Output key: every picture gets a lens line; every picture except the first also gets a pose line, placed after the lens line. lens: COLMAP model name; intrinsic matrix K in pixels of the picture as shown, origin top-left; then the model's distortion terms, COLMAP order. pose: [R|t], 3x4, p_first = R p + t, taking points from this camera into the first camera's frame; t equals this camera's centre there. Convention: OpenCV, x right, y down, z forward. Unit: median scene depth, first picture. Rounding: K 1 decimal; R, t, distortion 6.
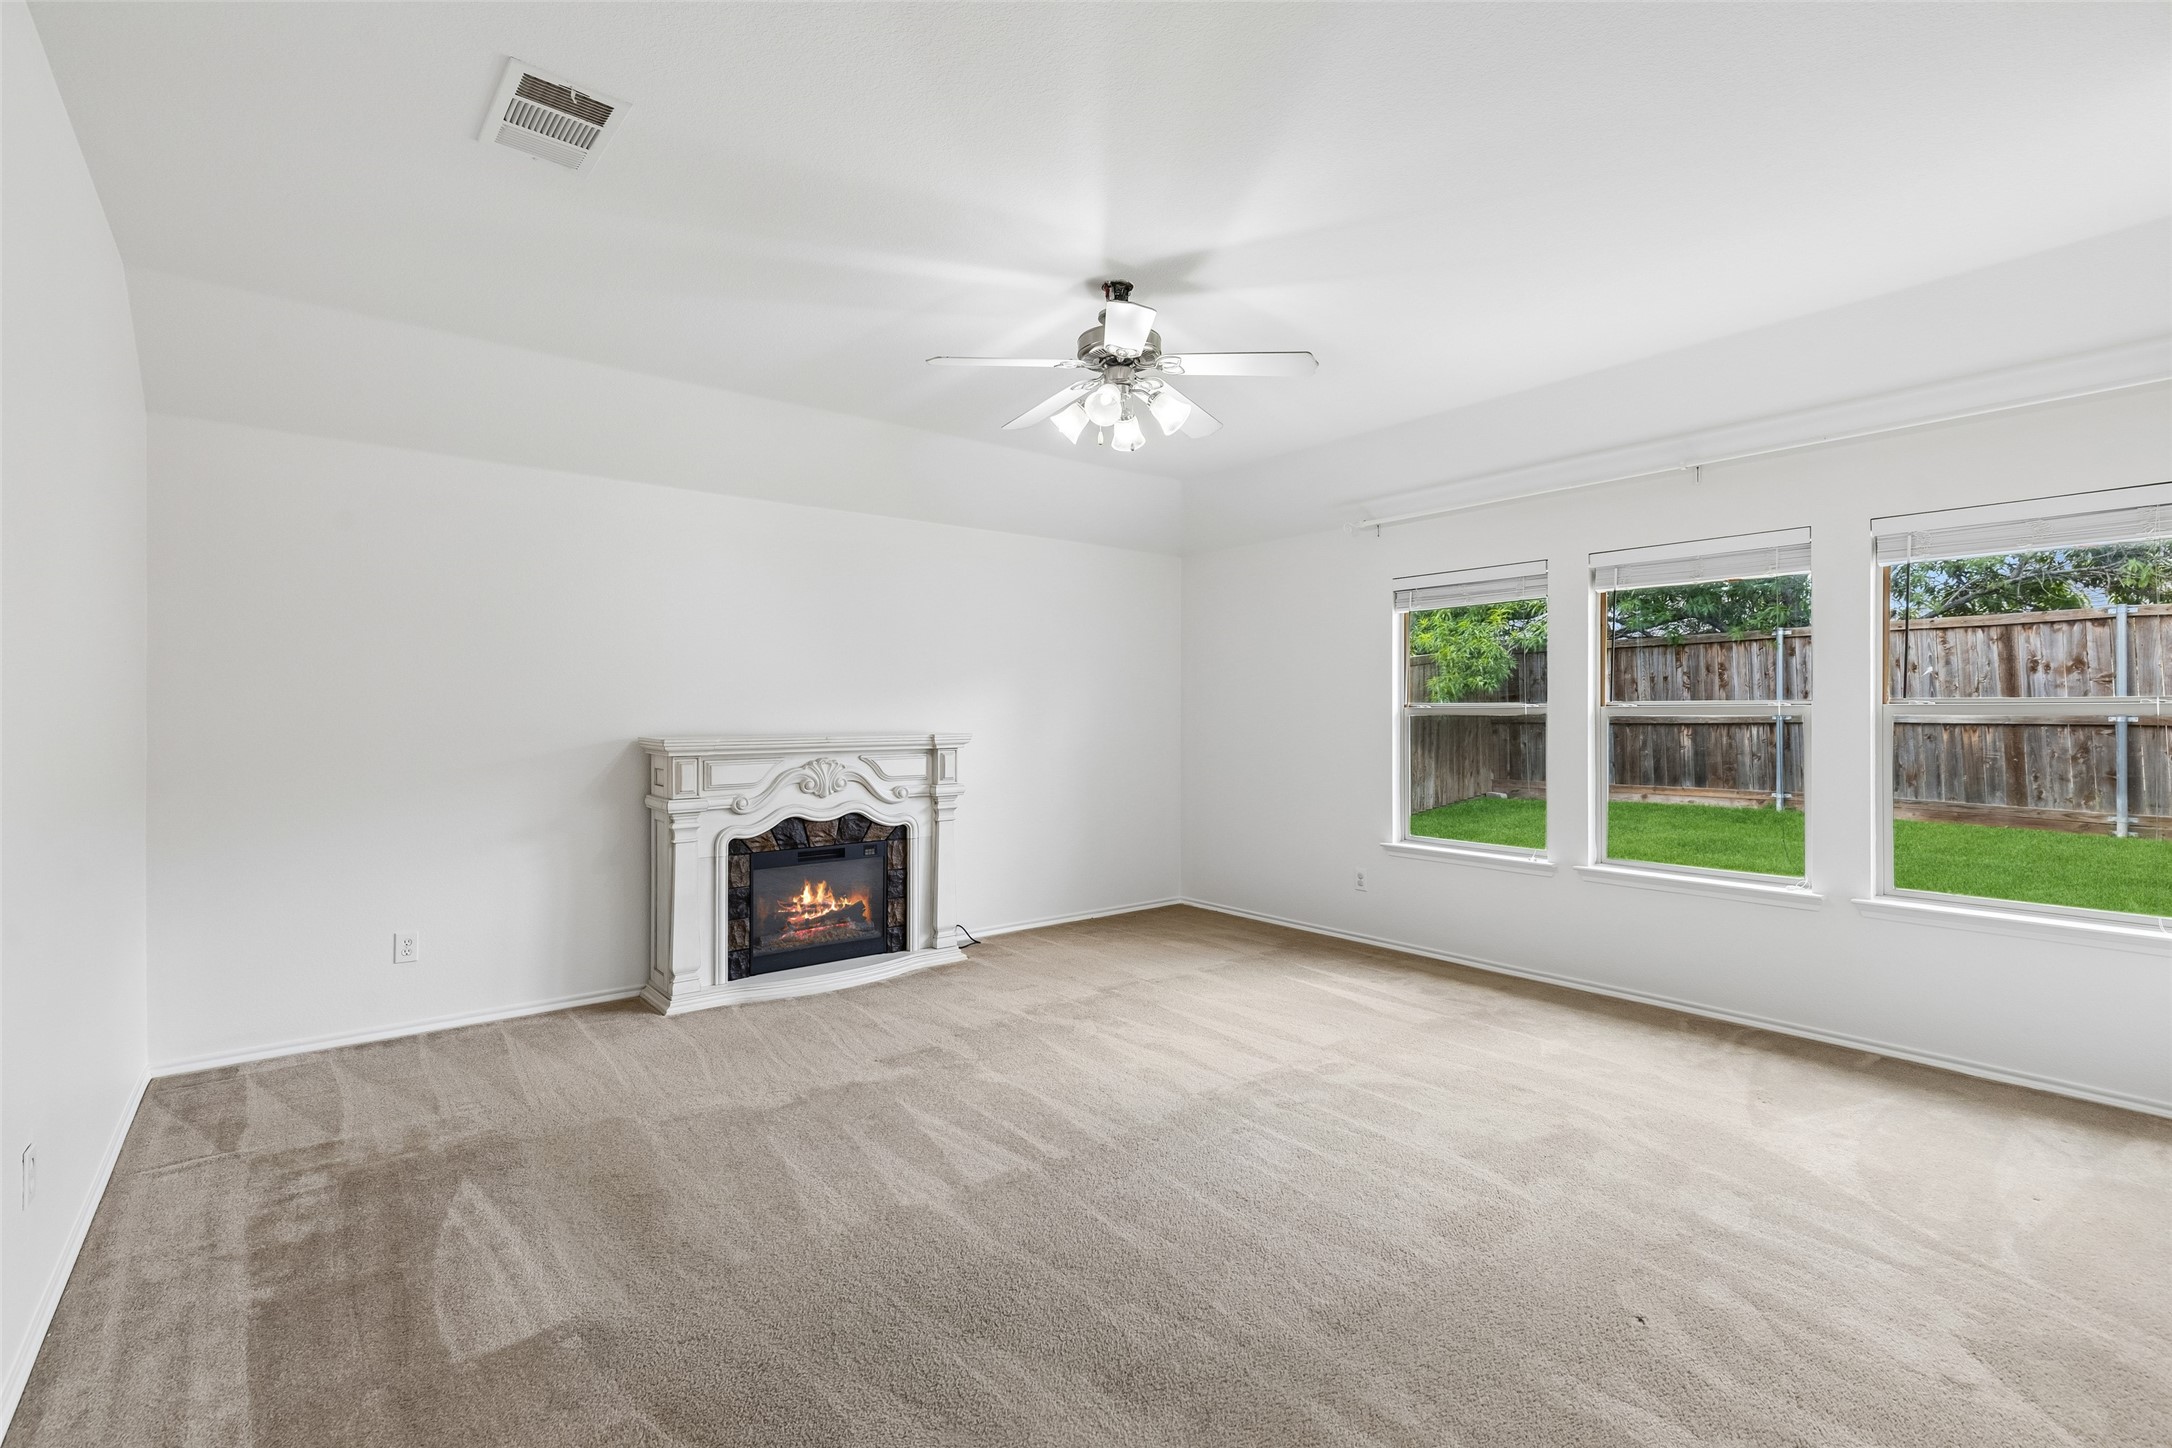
lens RADIAL K [[980.5, 0, 1083.0], [0, 980.5, 703.2], [0, 0, 1]] dist [0.002339, 0.000480]
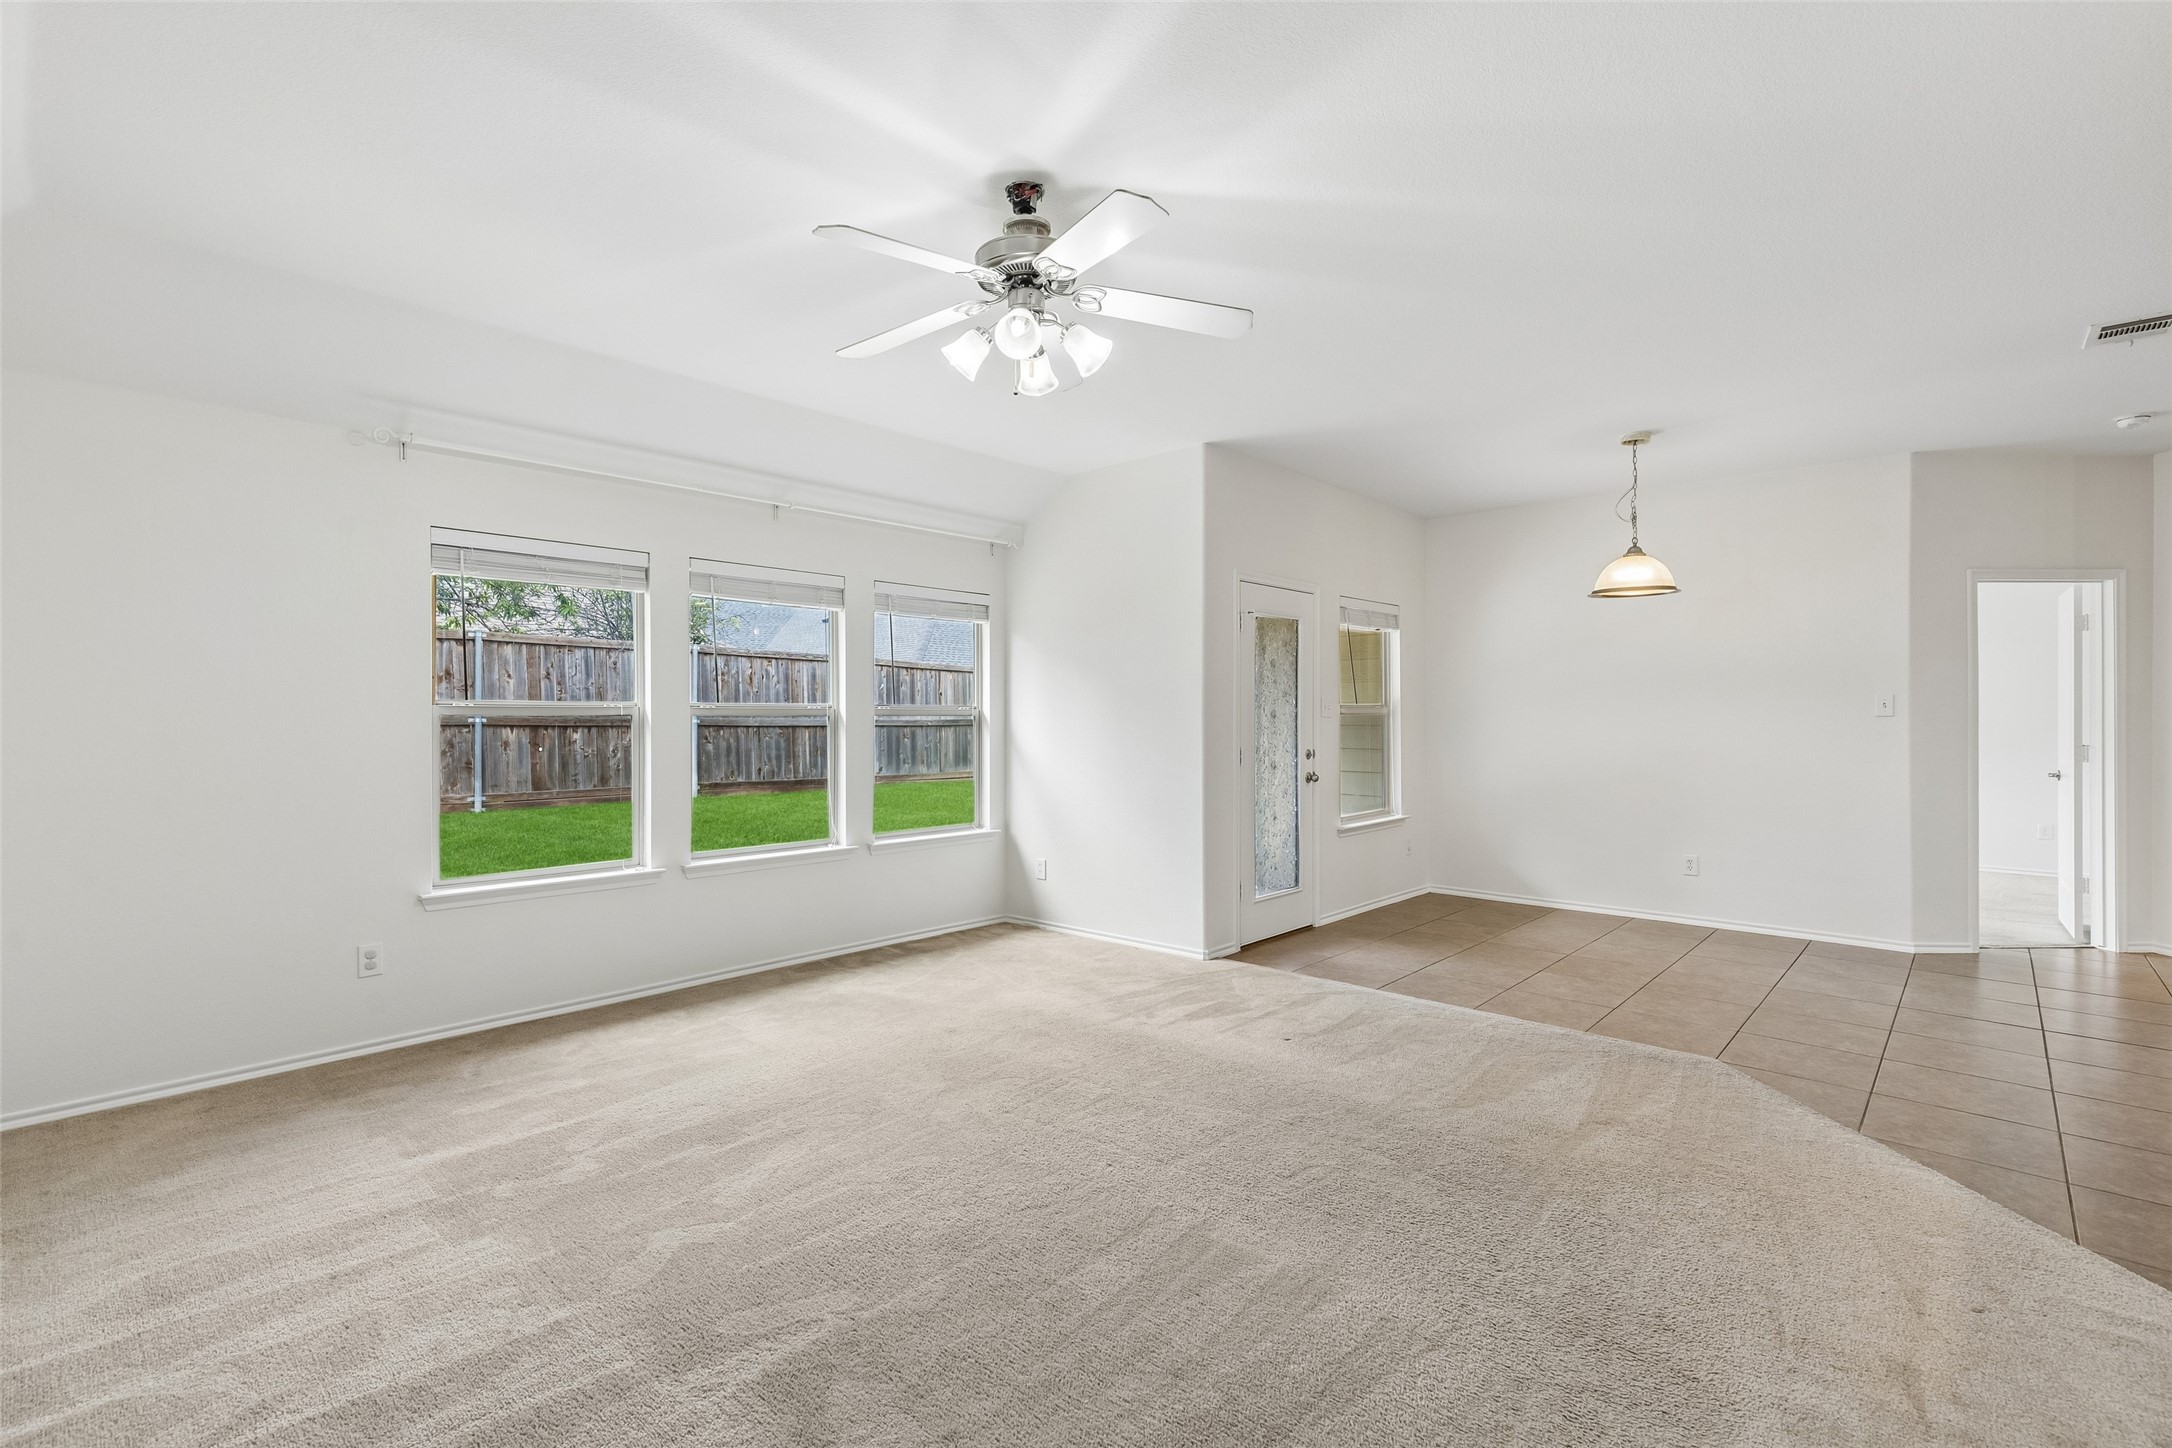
lens RADIAL K [[988.1, 0, 1063.9], [0, 988.1, 714.7], [0, 0, 1]] dist [-0.000261, -0.000403]
pose [[-0.141760, 0.001780, 0.989899, -0.310872], [-0.010603, 0.999938, -0.003316, 0.005726], [-0.989844, -0.010966, -0.141733, 0.426568]]
